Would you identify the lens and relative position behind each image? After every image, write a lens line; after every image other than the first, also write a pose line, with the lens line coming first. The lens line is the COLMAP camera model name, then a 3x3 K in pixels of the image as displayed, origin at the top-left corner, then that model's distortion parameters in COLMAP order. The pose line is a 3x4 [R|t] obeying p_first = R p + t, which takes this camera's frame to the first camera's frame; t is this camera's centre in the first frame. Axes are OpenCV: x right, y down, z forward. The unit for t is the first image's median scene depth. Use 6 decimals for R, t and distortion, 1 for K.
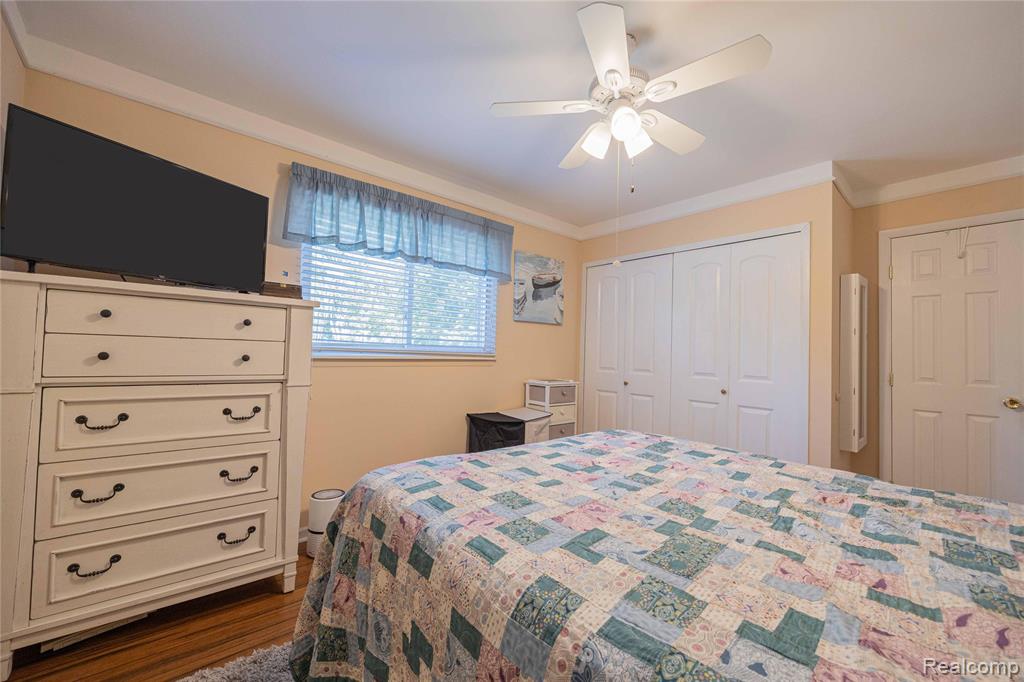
lens RADIAL K [[409.1, 0, 514.1], [0, 409.1, 341.2], [0, 0, 1]] dist [-0.002859, -0.000653]
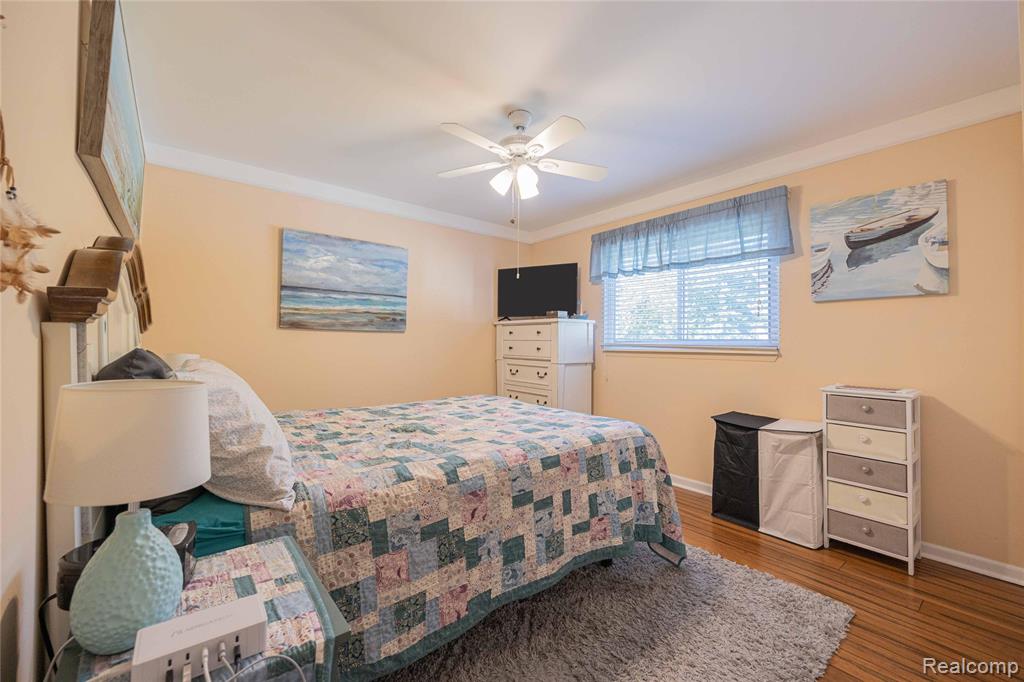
lens RADIAL K [[409.1, 0, 514.1], [0, 409.1, 341.2], [0, 0, 1]] dist [-0.002859, -0.000653]
pose [[-0.039016, -0.035438, -0.998610, 0.863606], [0.015671, 0.999226, -0.036072, 0.044192], [0.999116, -0.017056, -0.038431, 0.548118]]
